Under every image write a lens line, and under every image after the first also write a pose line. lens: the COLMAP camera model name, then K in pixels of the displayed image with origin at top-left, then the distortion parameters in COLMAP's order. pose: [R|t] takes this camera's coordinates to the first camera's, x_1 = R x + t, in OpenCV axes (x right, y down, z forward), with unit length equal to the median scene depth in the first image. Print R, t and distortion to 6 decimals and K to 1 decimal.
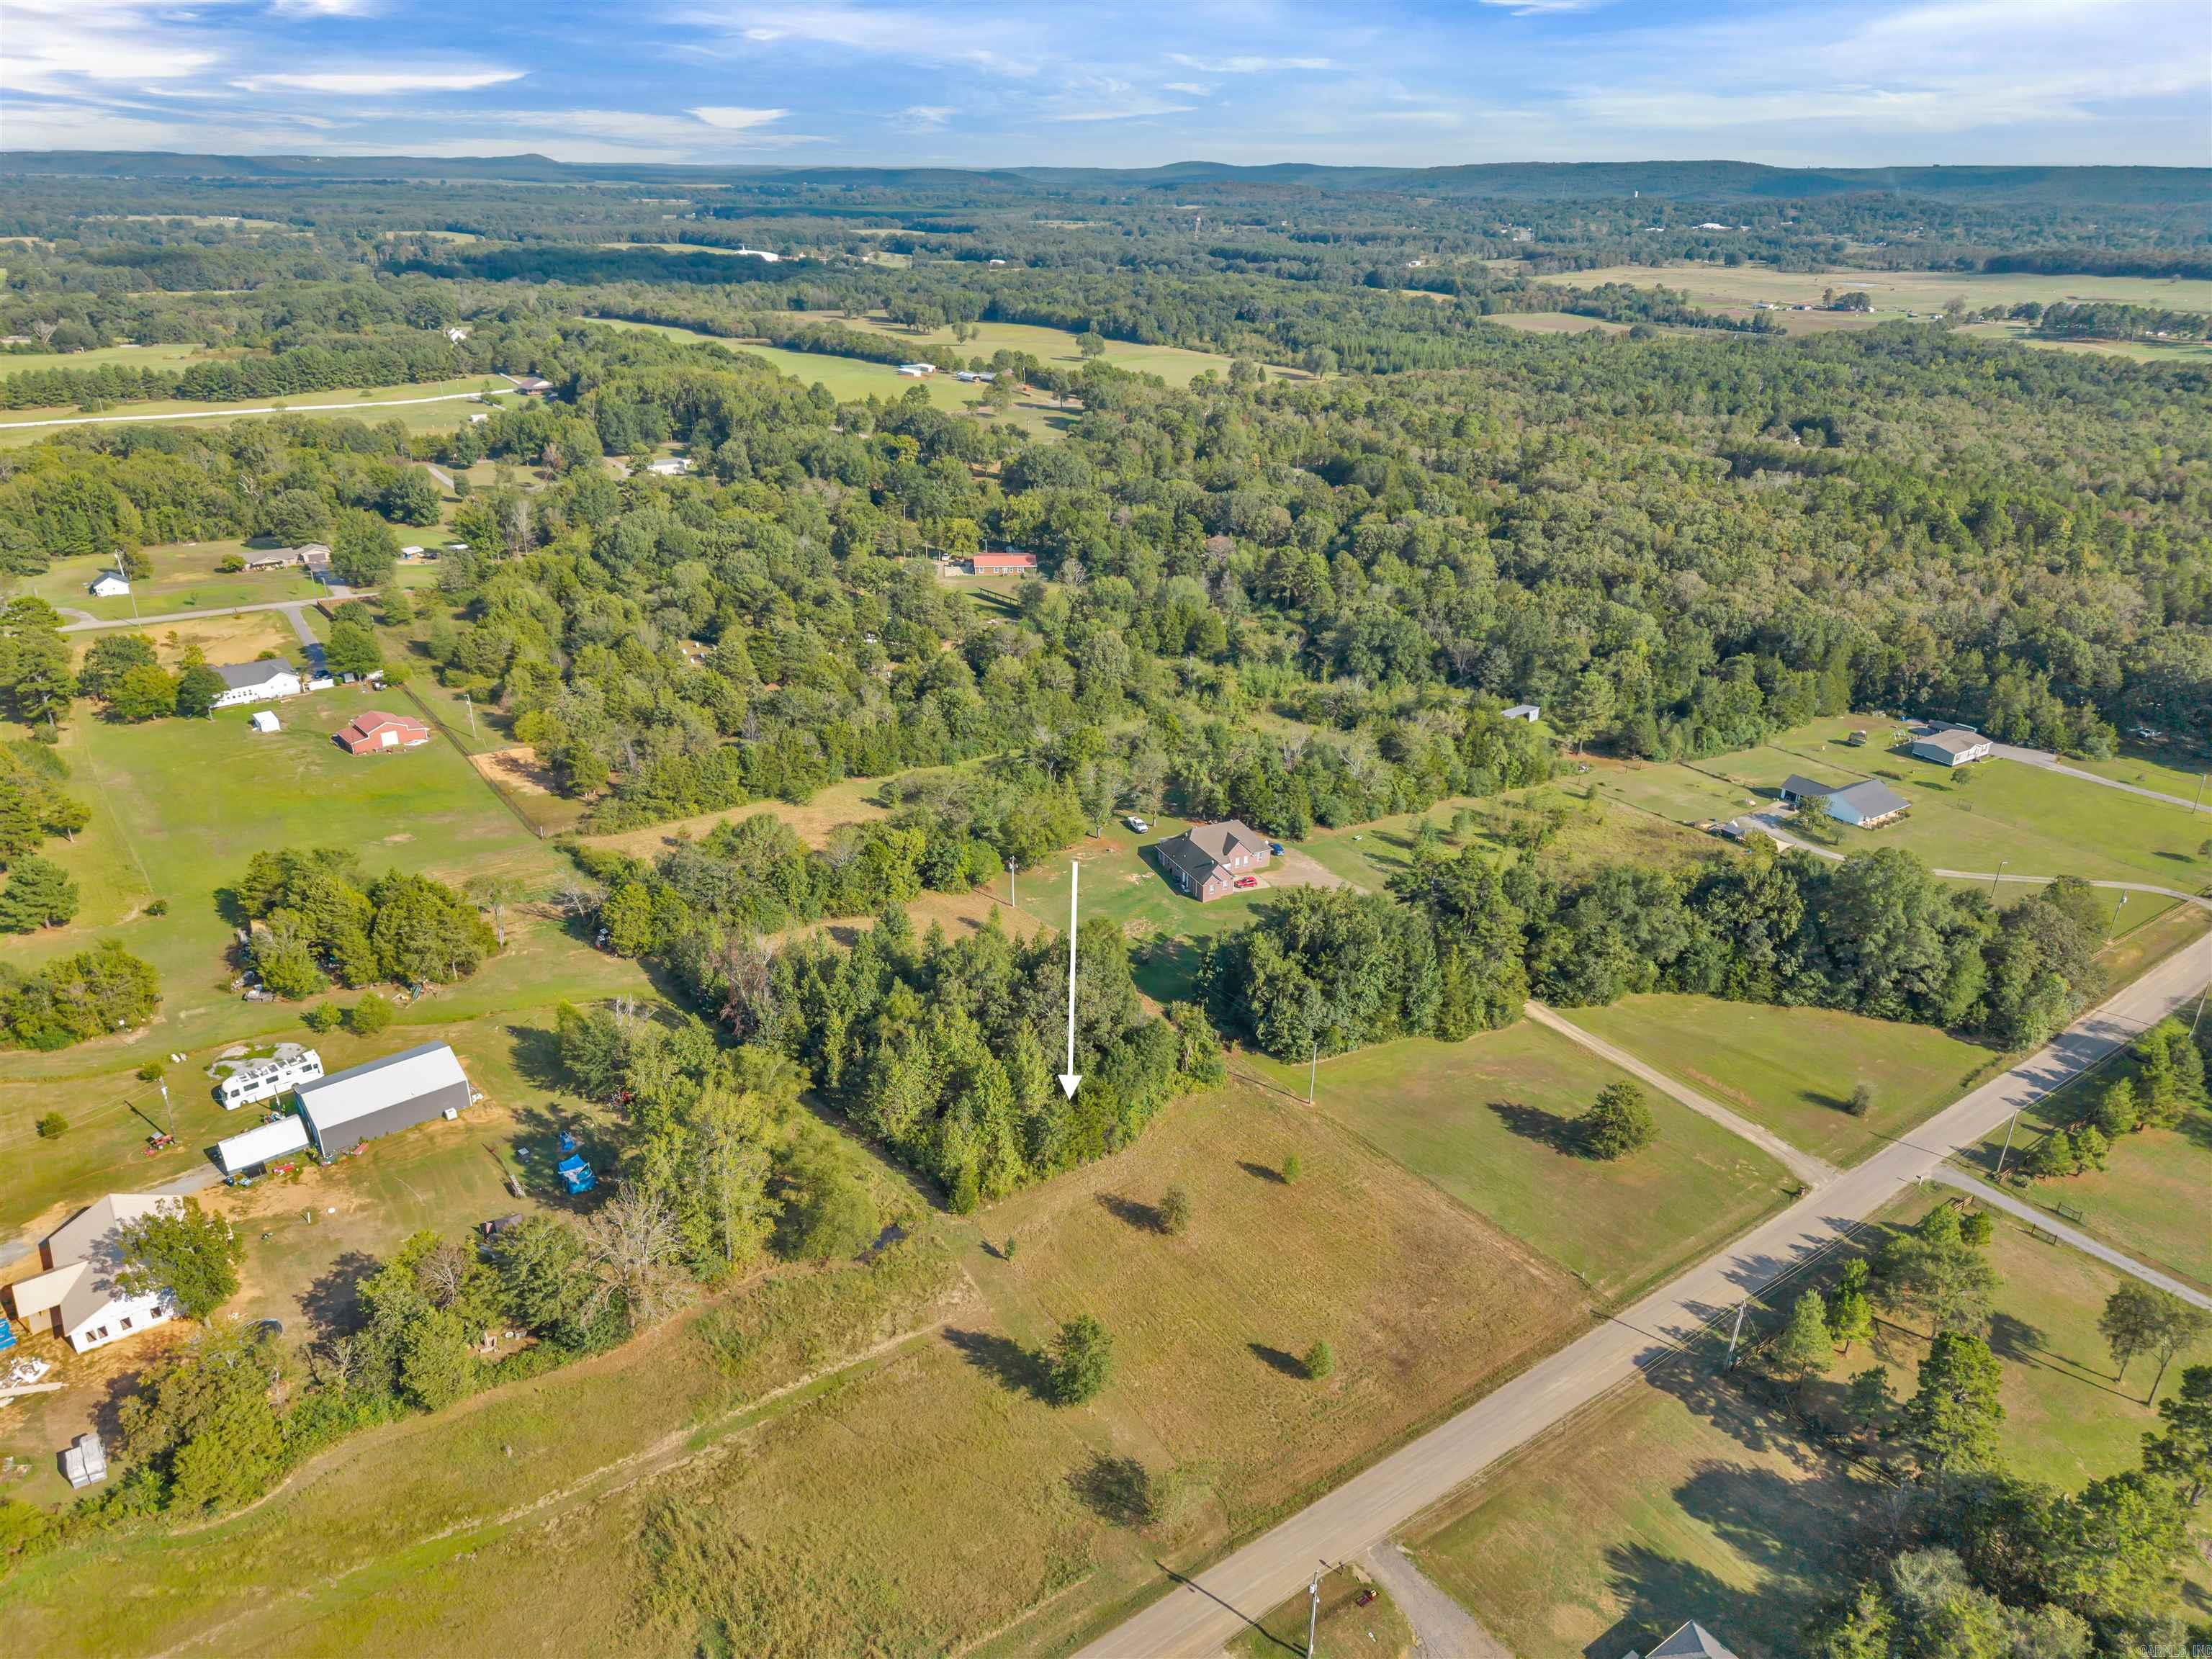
lens RADIAL K [[1477.6, 0, 1112.1], [0, 1477.6, 837.3], [0, 0, 1]] dist [0.010568, -0.005720]
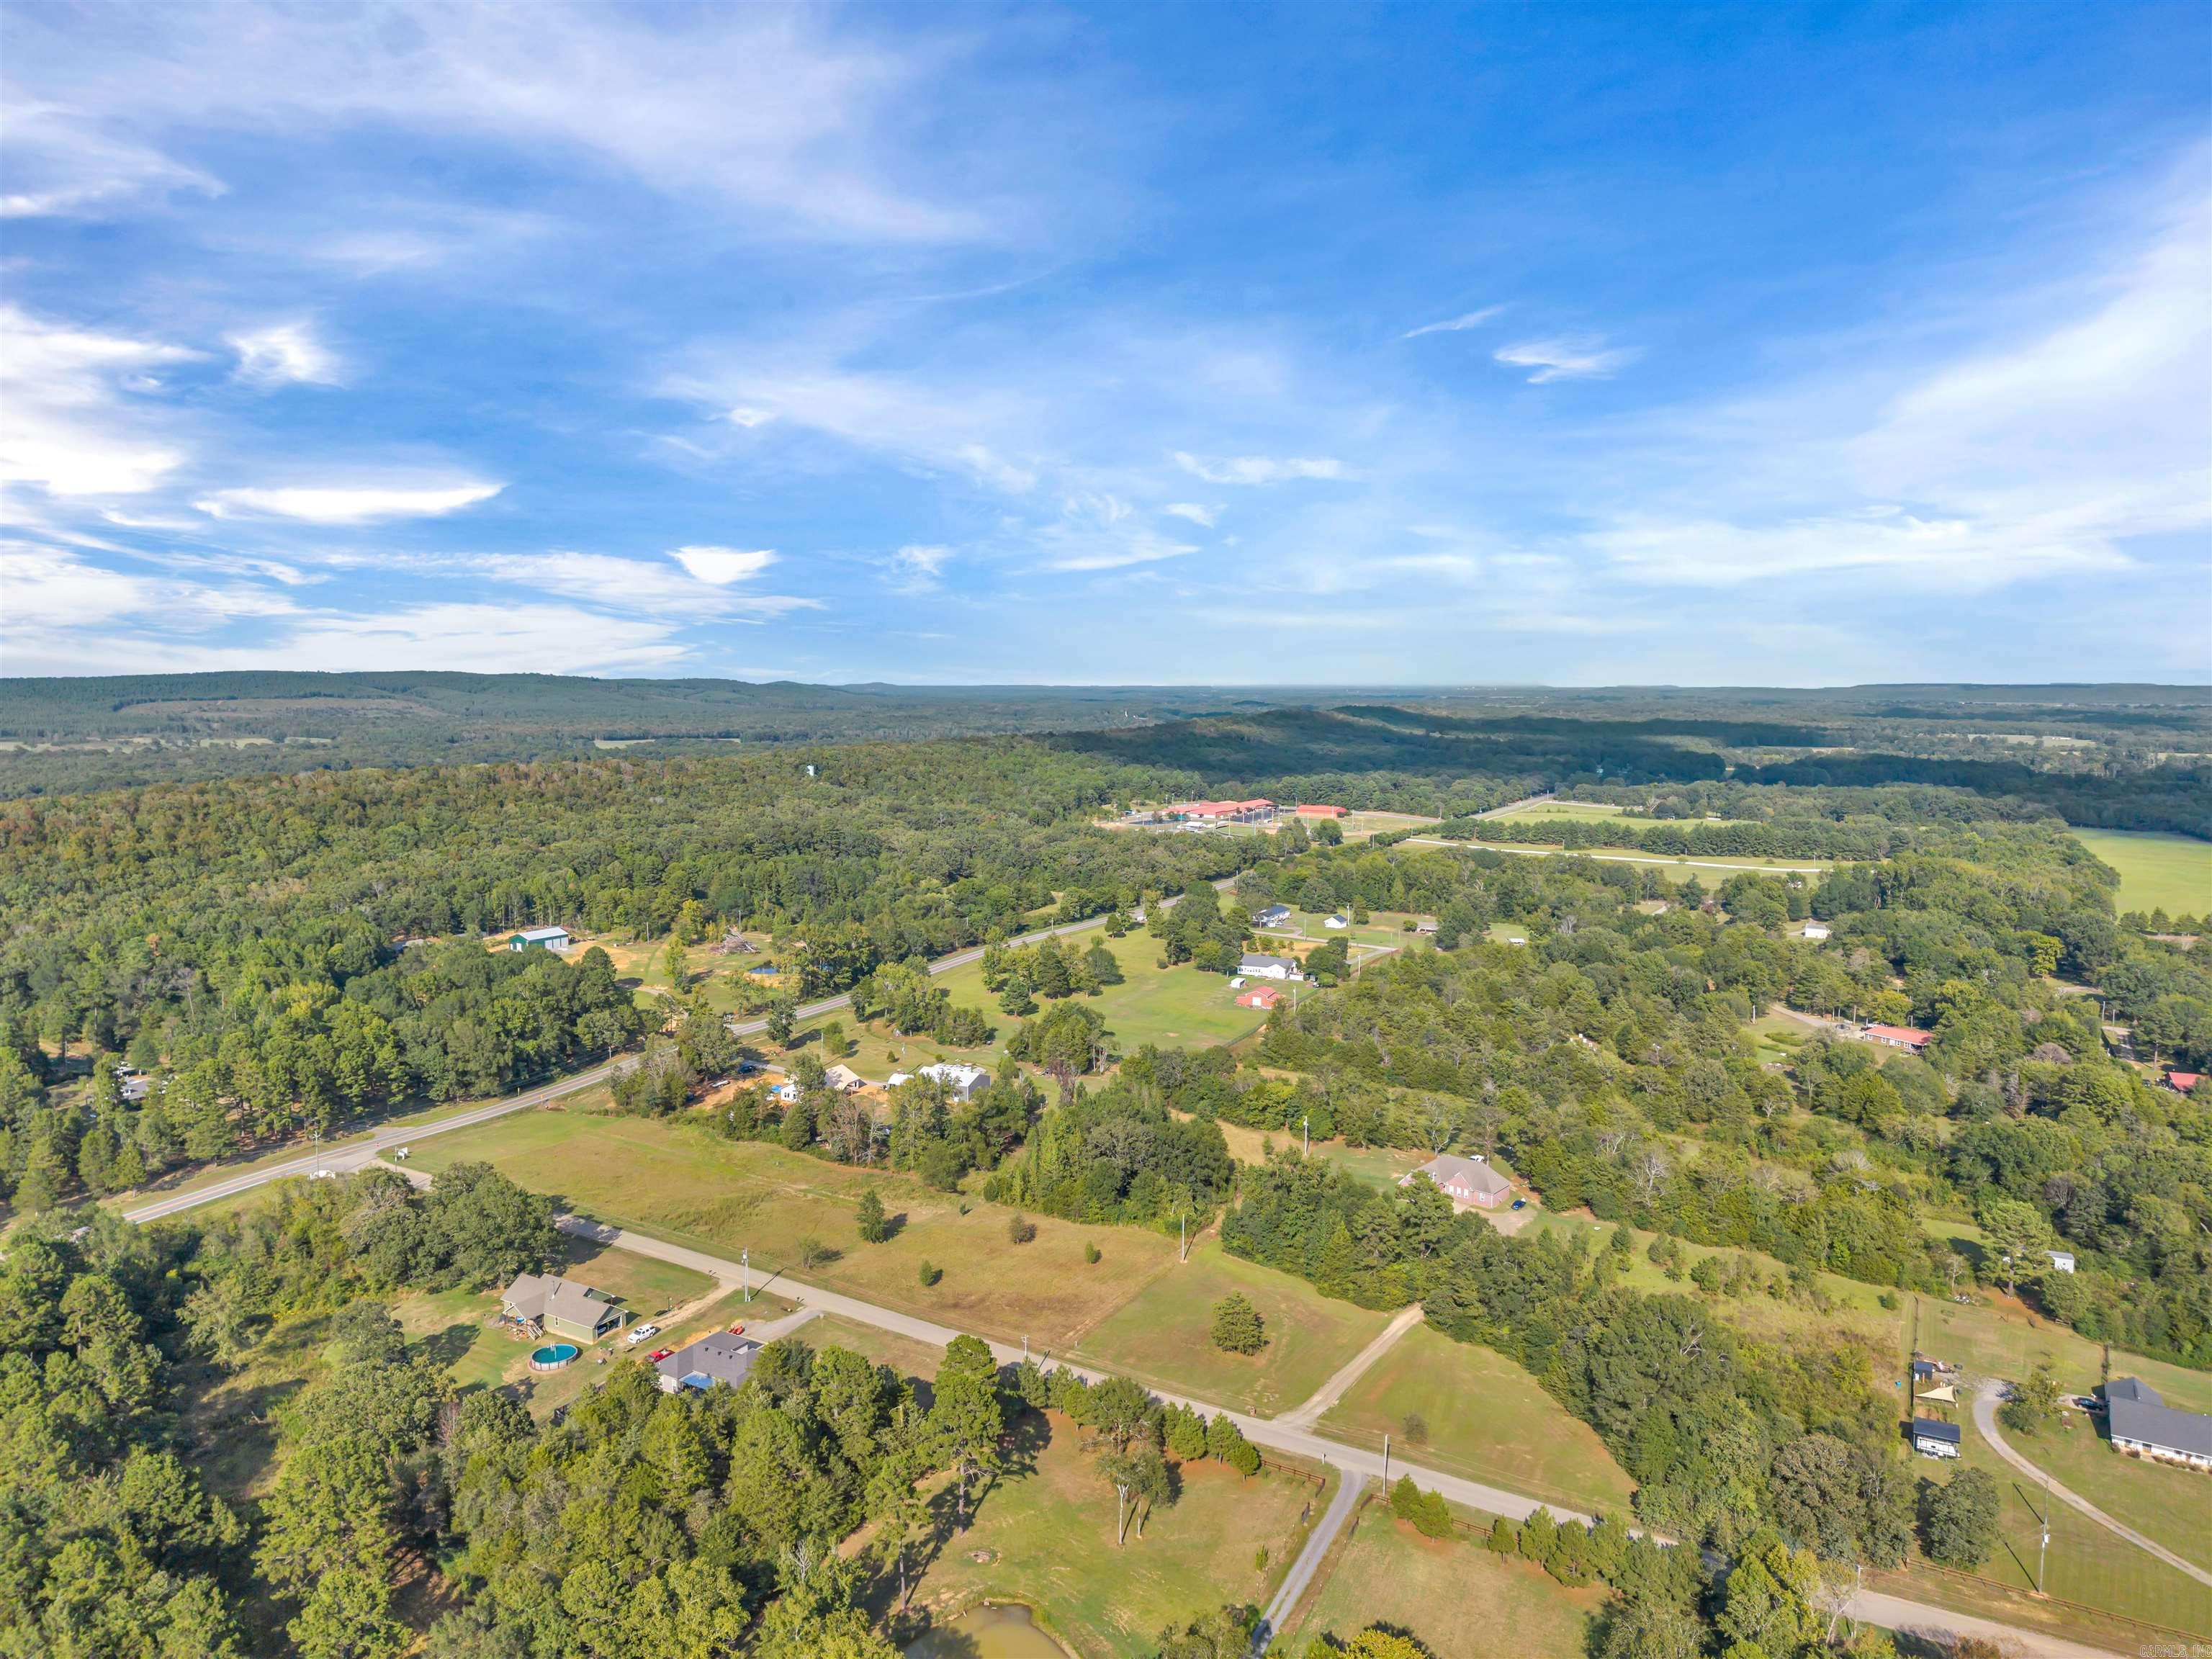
lens RADIAL K [[1461.5, 0, 1106.0], [0, 1461.5, 829.5], [0, 0, 1]] dist [0.087076, -0.119520]
pose [[0.411571, 0.080362, -0.907828, 0.911689], [-0.374170, 0.923184, -0.087911, -0.037239], [0.831027, 0.375863, 0.410025, 0.114747]]
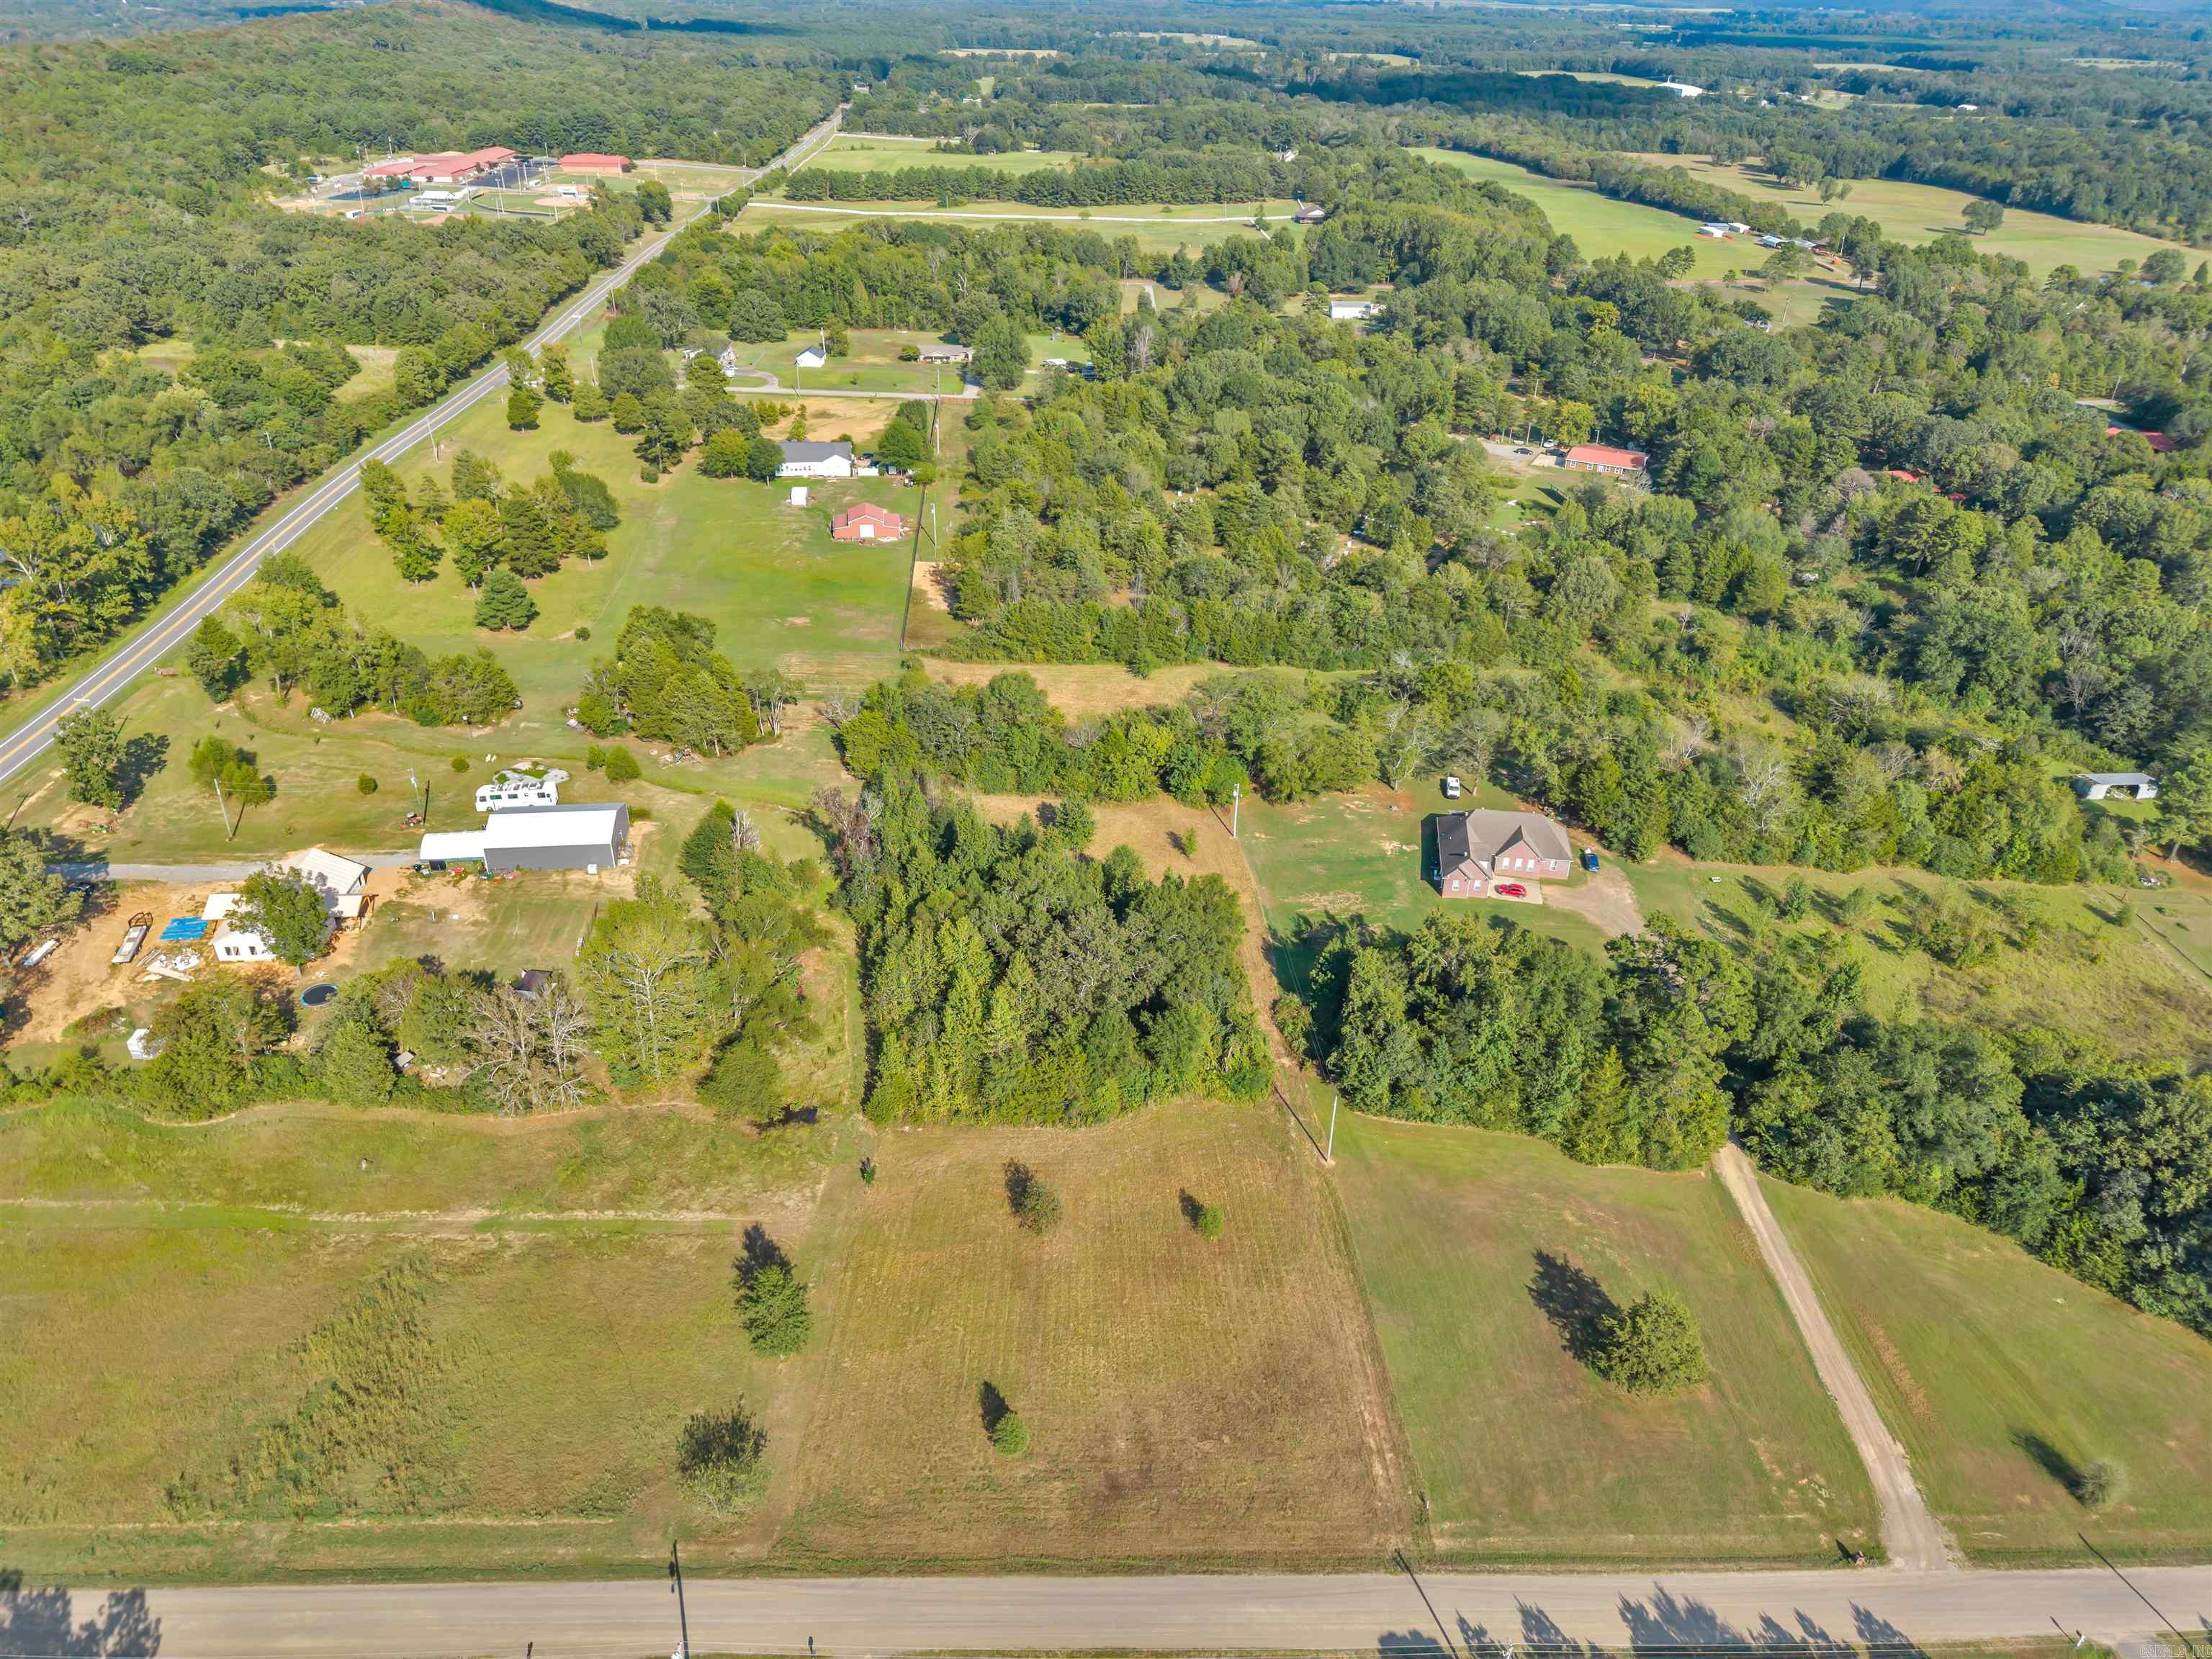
lens RADIAL K [[1477.6, 0, 1112.1], [0, 1477.6, 837.3], [0, 0, 1]] dist [0.010568, -0.005720]
pose [[0.830290, 0.282056, -0.480690, 0.248747], [-0.235252, 0.959250, 0.156512, -0.062604], [0.505247, -0.016867, 0.862810, 0.147096]]
